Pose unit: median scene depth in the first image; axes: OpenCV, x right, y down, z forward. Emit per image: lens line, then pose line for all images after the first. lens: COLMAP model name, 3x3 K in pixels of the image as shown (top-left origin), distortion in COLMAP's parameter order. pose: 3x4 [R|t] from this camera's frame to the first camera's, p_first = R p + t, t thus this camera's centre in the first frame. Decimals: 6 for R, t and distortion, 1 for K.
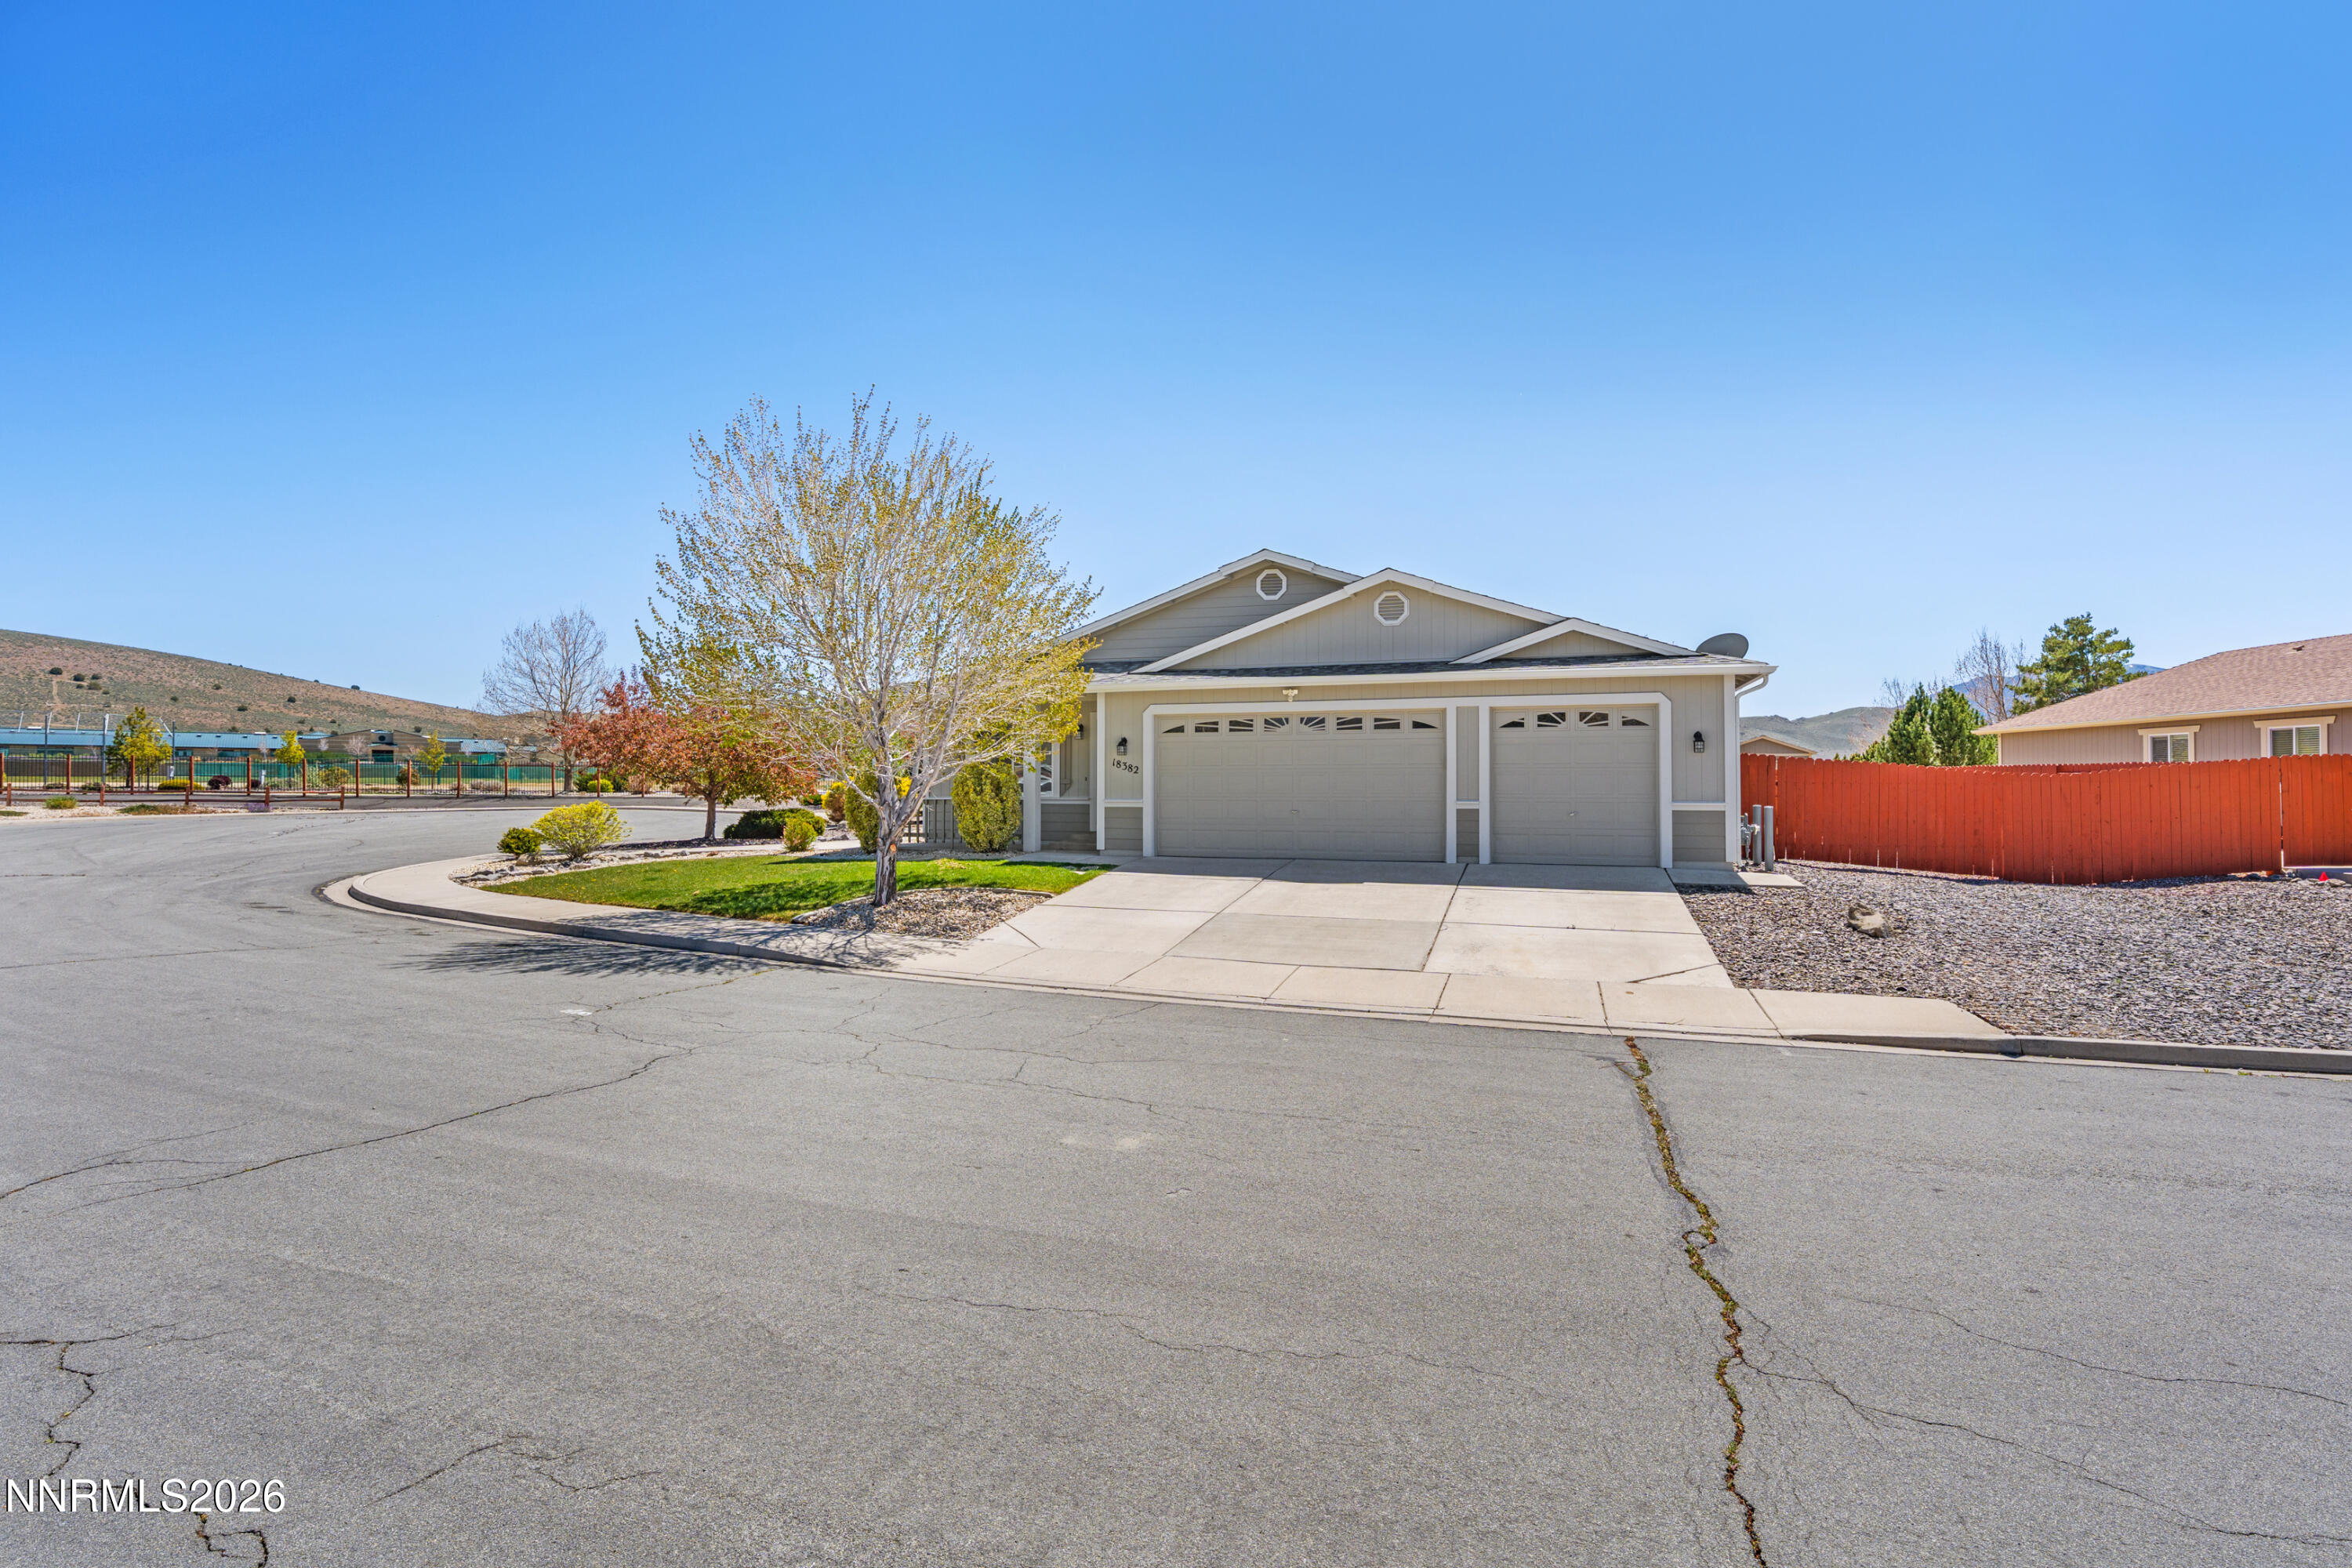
lens RADIAL K [[1130.6, 0, 1169.6], [0, 1130.6, 801.6], [0, 0, 1]] dist [-0.001498, 0.000460]
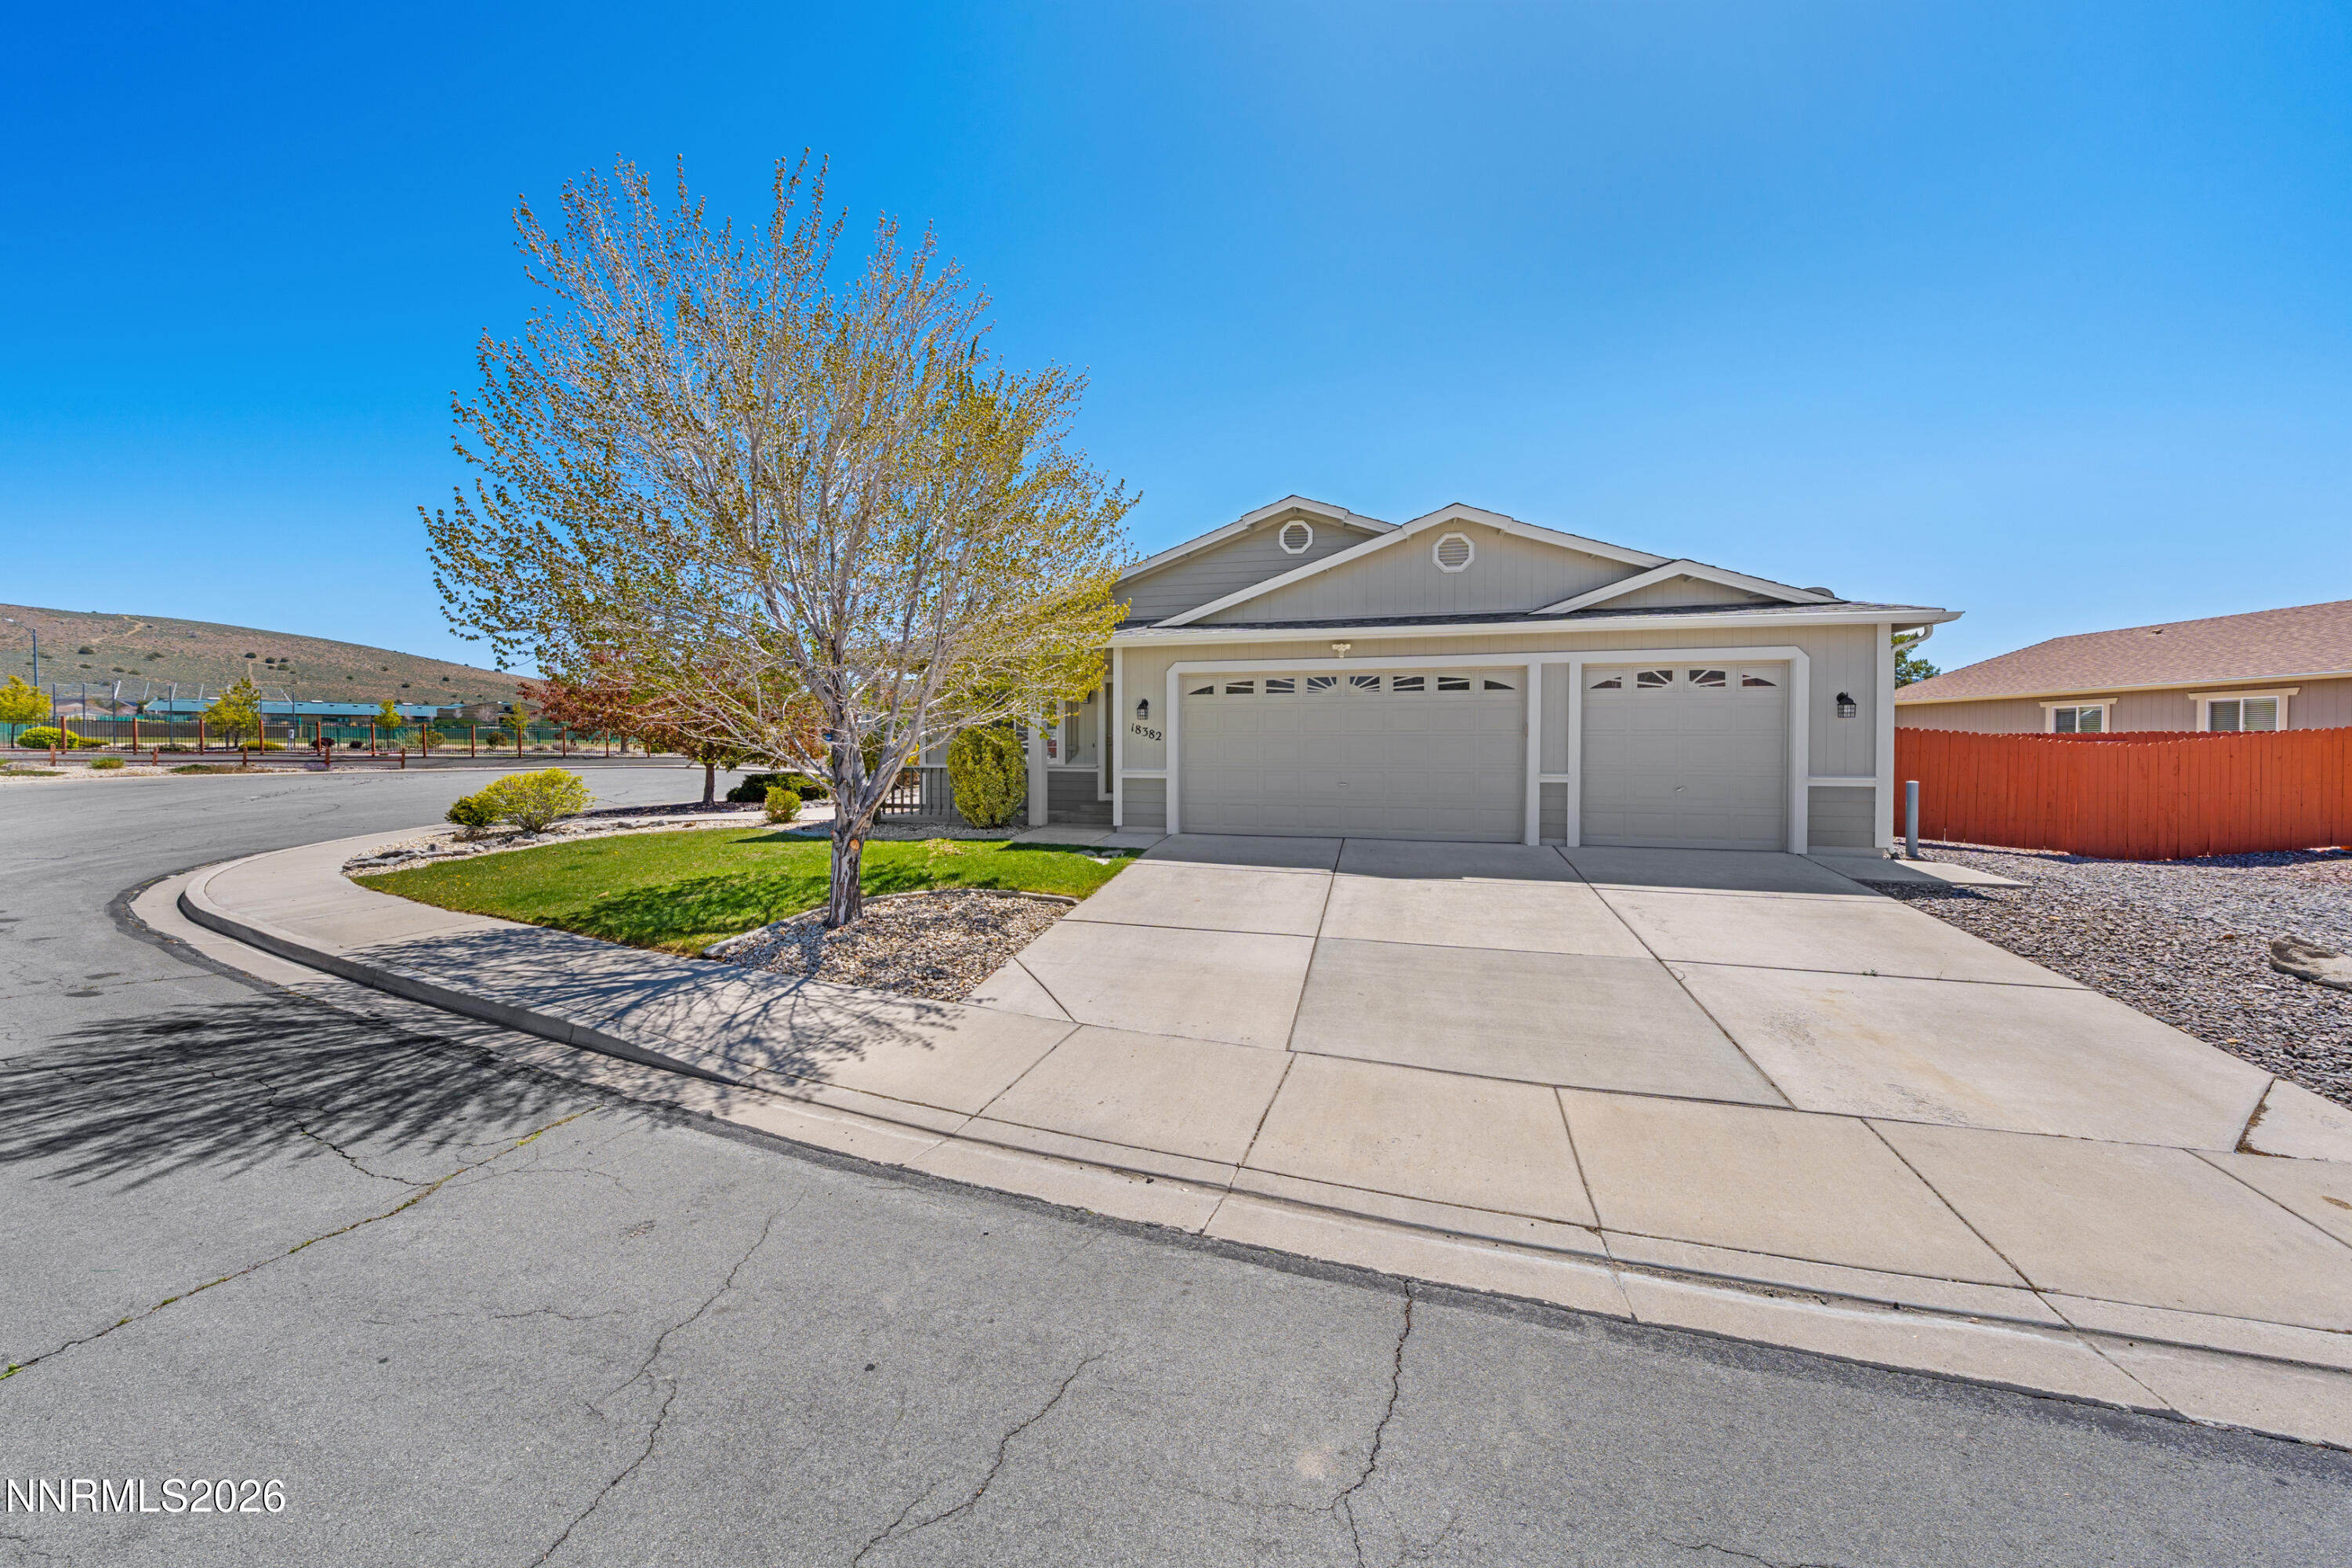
lens RADIAL K [[815.9, 0, 1176.0], [0, 815.9, 784.0], [0, 0, 1]] dist [0.001381, 0.000091]
pose [[0.997831, -0.000484, 0.065828, -0.060260], [-0.001563, 0.999517, 0.031044, -0.010763], [-0.065812, -0.031080, 0.997348, 0.377646]]
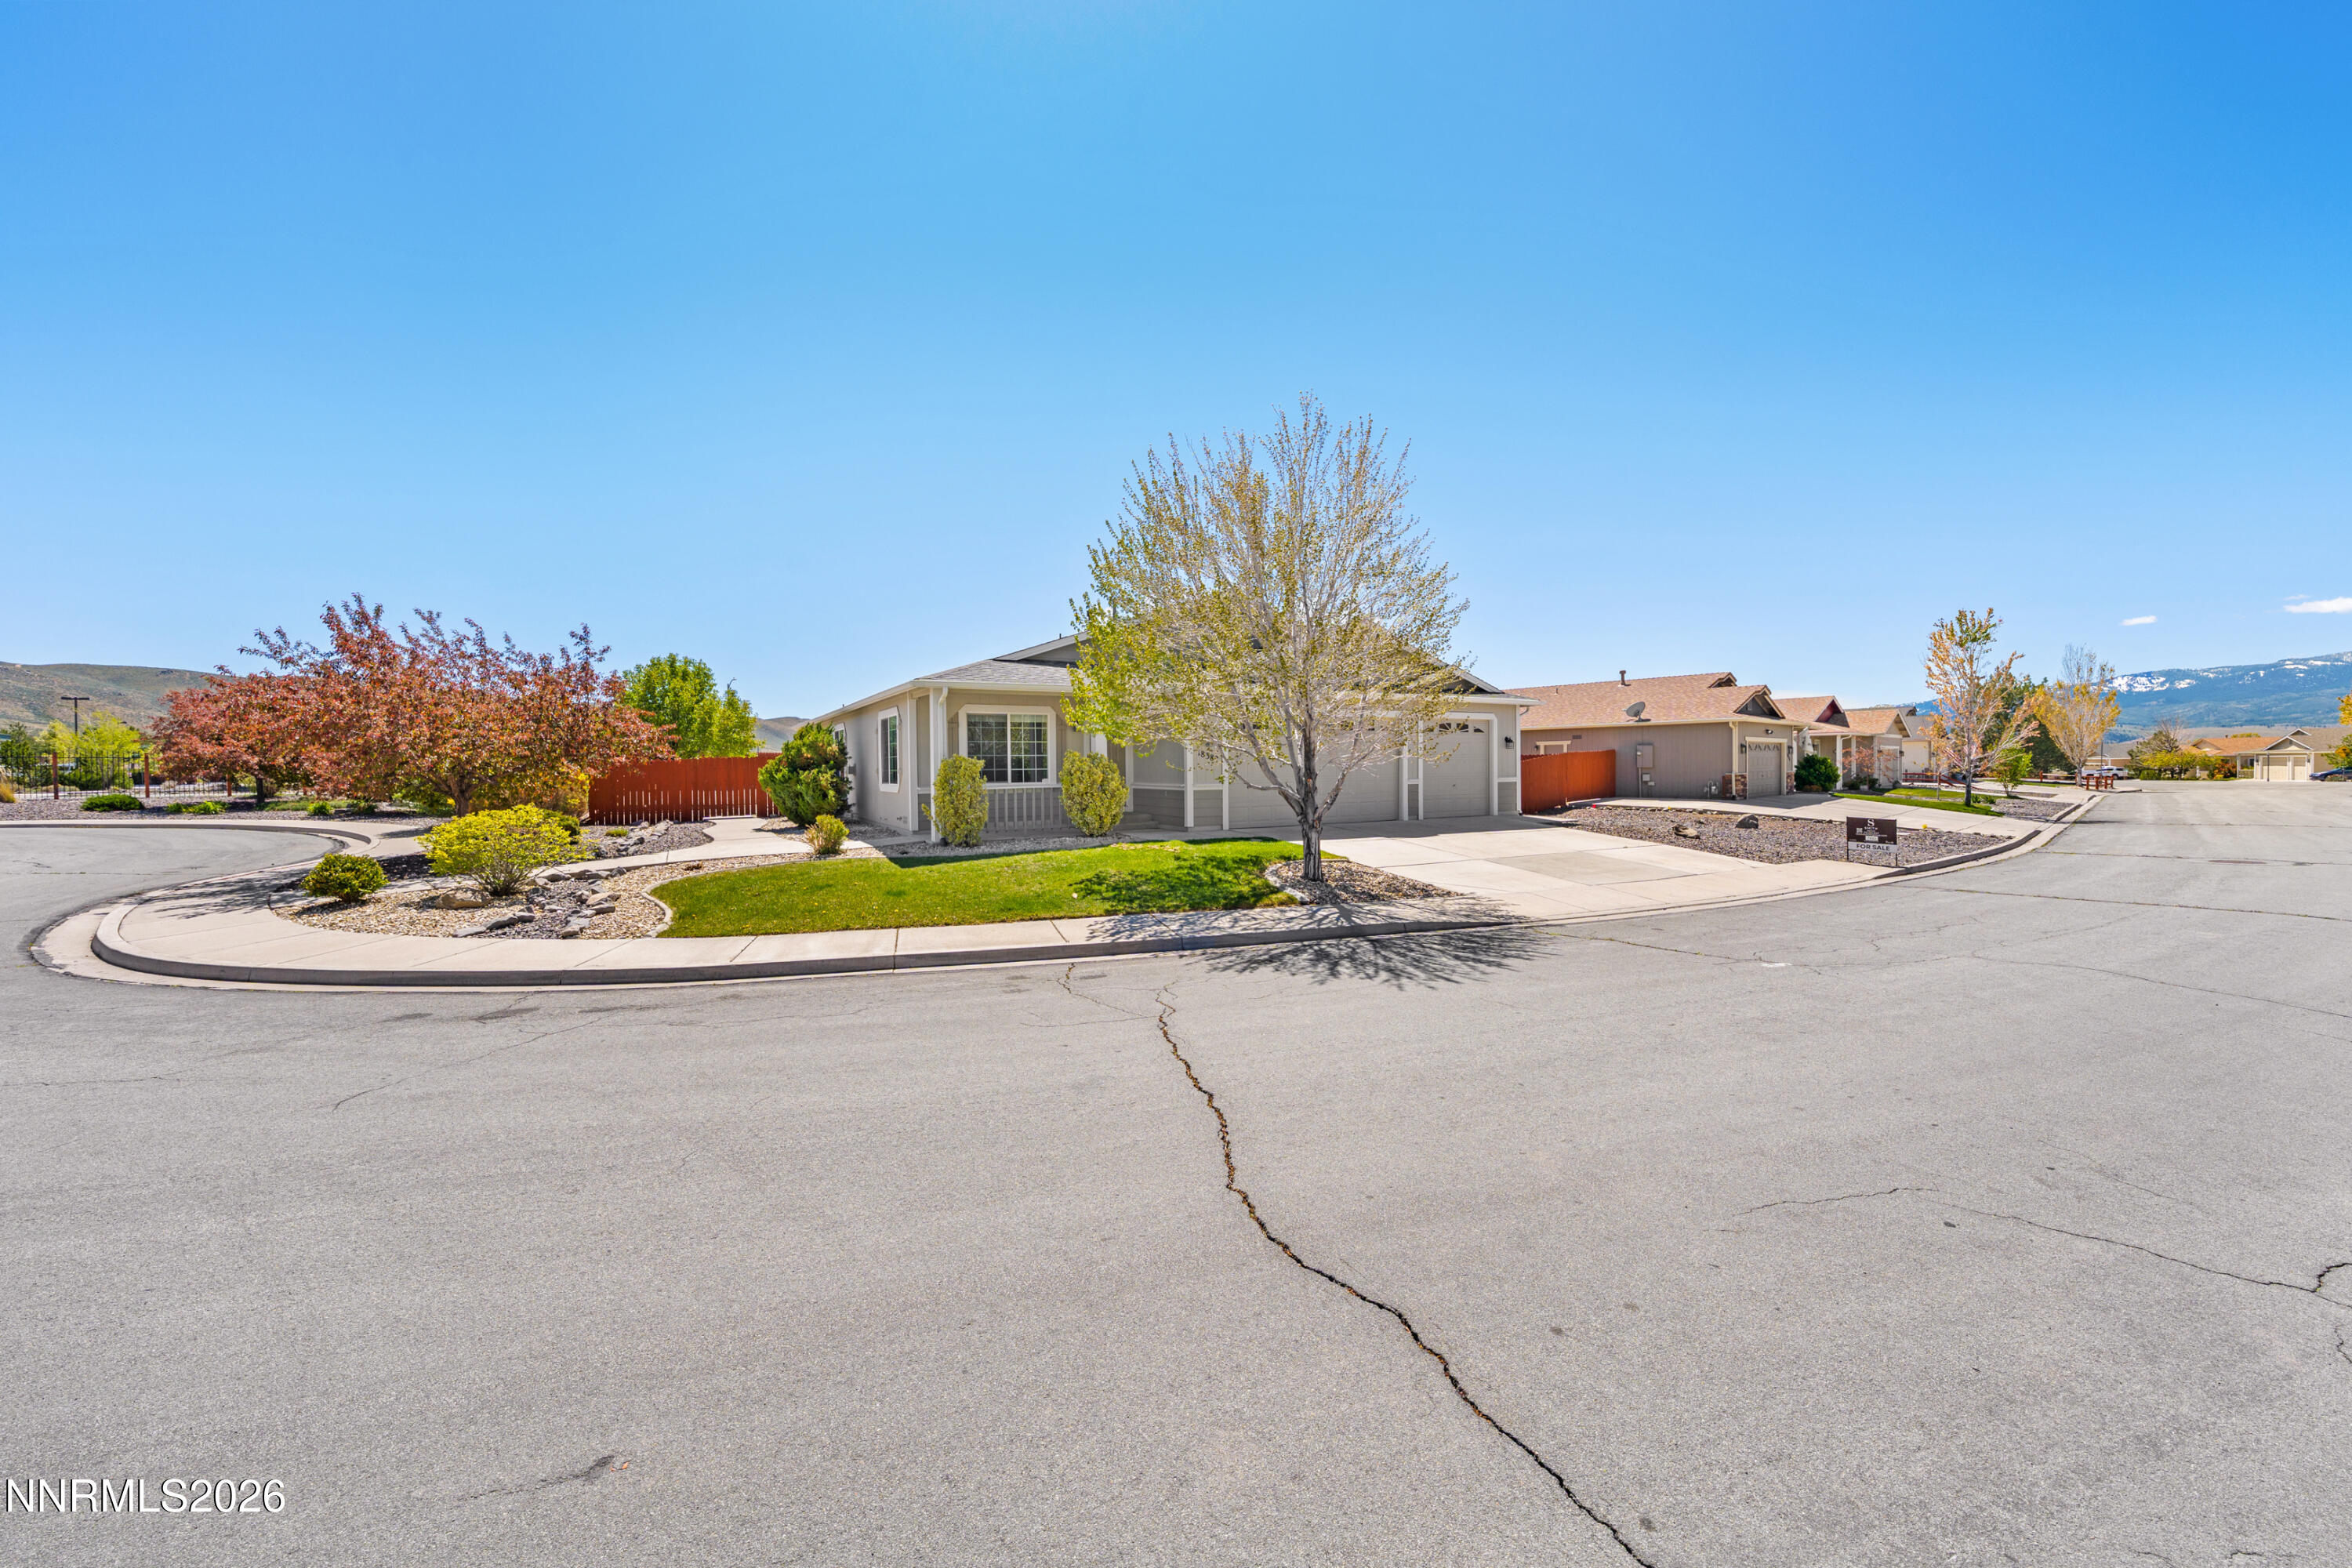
lens RADIAL K [[873.2, 0, 1177.1], [0, 873.2, 833.4], [0, 0, 1]] dist [0.000526, -0.004244]
pose [[0.668056, -0.063040, 0.741436, -0.783595], [0.024148, 0.997717, 0.063071, -0.009071], [-0.743719, -0.024231, 0.668053, 0.422486]]
